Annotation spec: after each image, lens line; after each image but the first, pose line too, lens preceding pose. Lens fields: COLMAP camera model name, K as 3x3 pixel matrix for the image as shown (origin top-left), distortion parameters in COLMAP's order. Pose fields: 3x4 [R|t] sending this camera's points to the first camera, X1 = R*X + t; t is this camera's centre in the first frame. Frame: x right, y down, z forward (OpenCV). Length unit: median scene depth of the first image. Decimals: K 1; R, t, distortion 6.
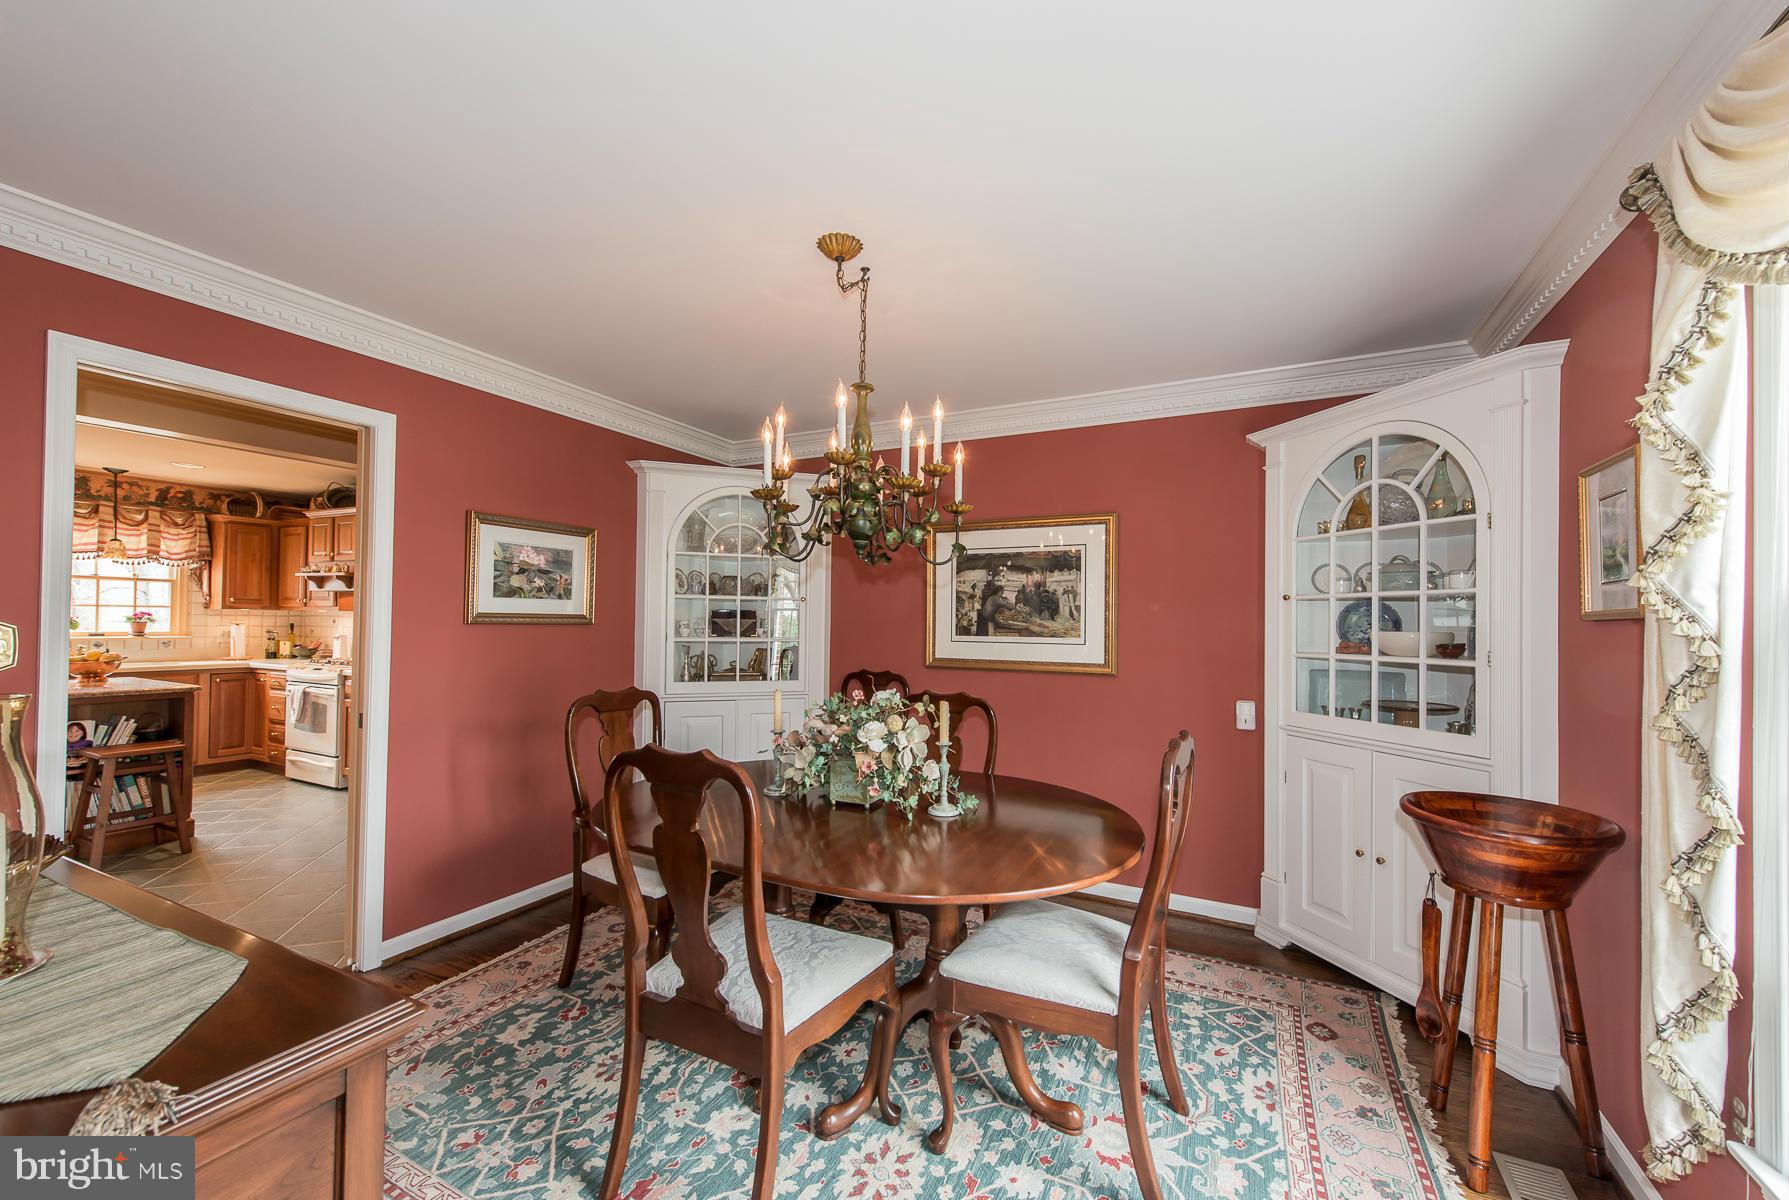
lens RADIAL K [[706.8, 0, 893.5], [0, 706.8, 614.6], [0, 0, 1]] dist [0.019646, -0.006442]
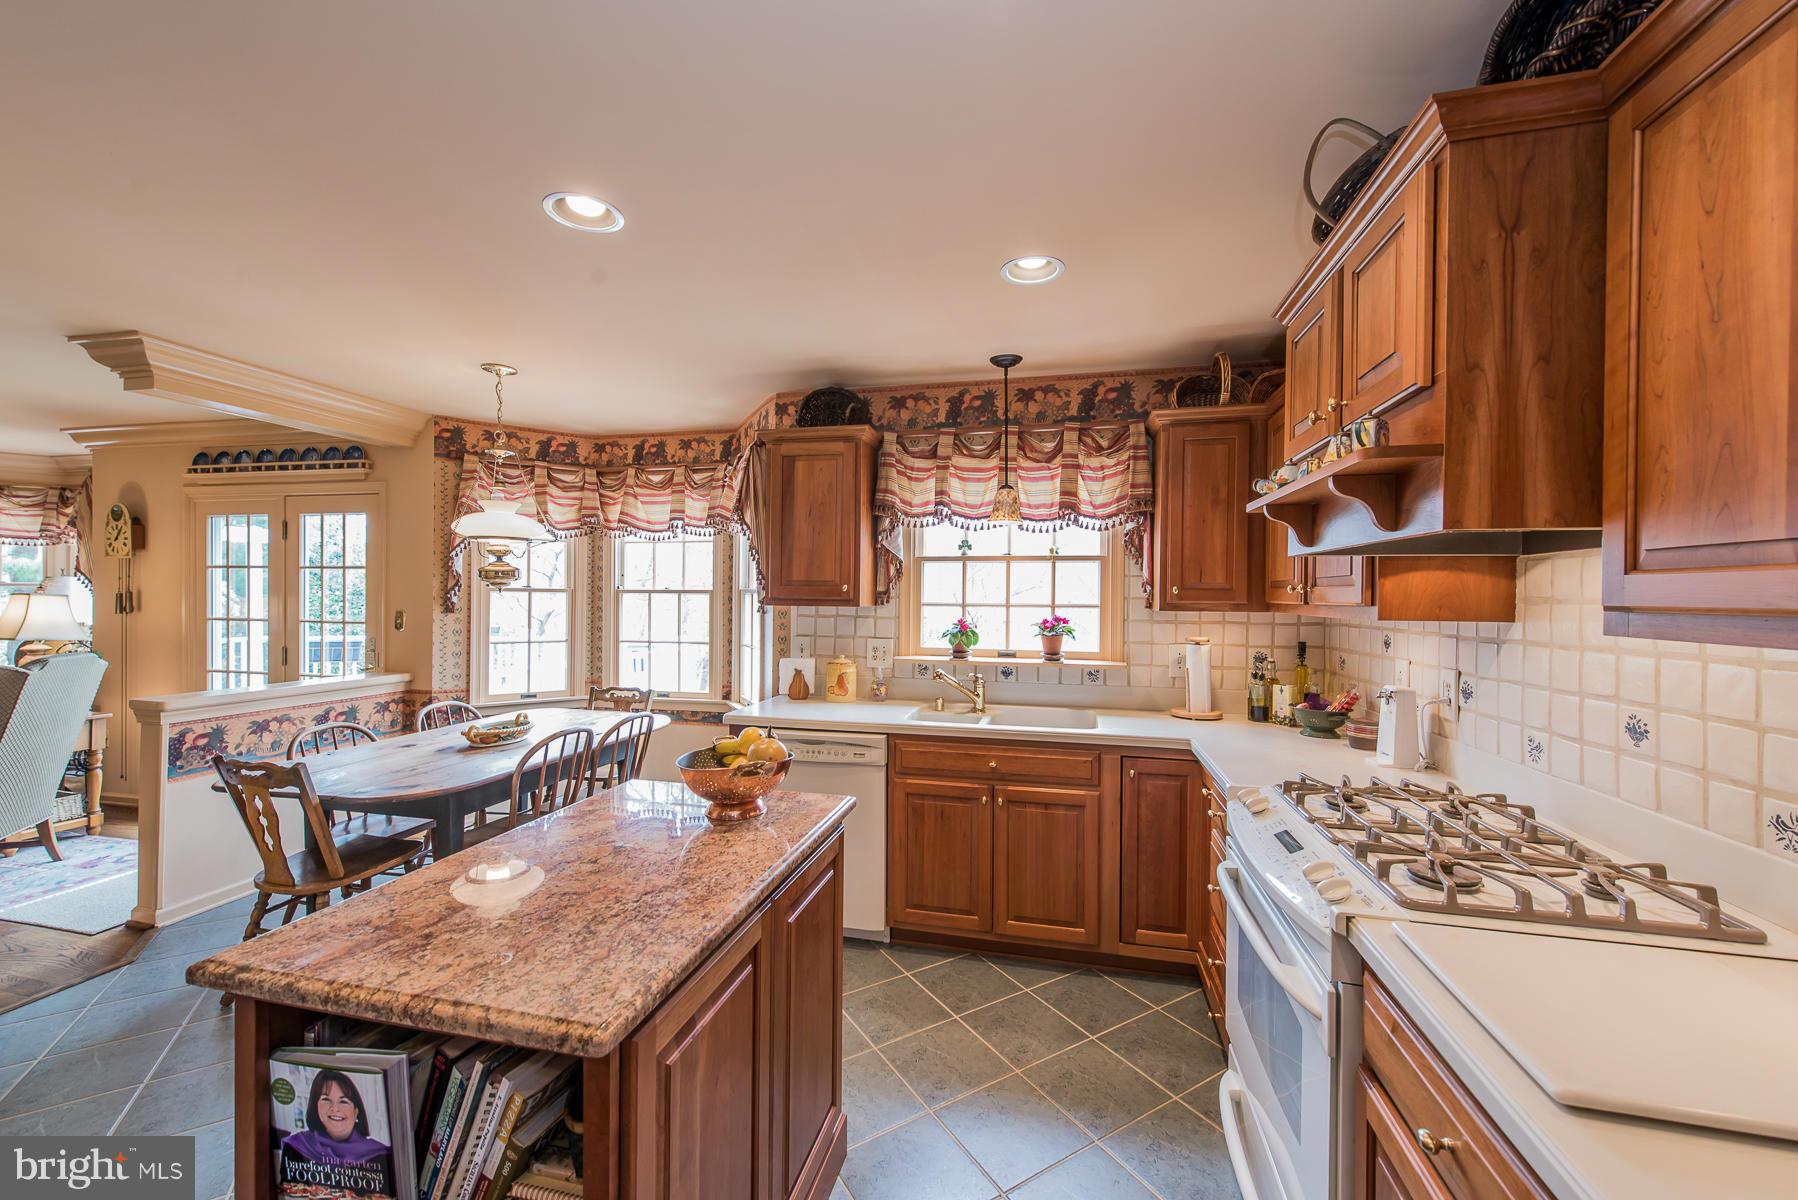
lens RADIAL K [[701.2, 0, 900.6], [0, 701.2, 604.0], [0, 0, 1]] dist [0.018535, -0.005904]
pose [[0.241088, -0.003433, -0.970497, -0.552591], [0.004225, 0.999988, -0.002488, -0.012630], [0.970494, -0.003500, 0.241100, 0.753263]]
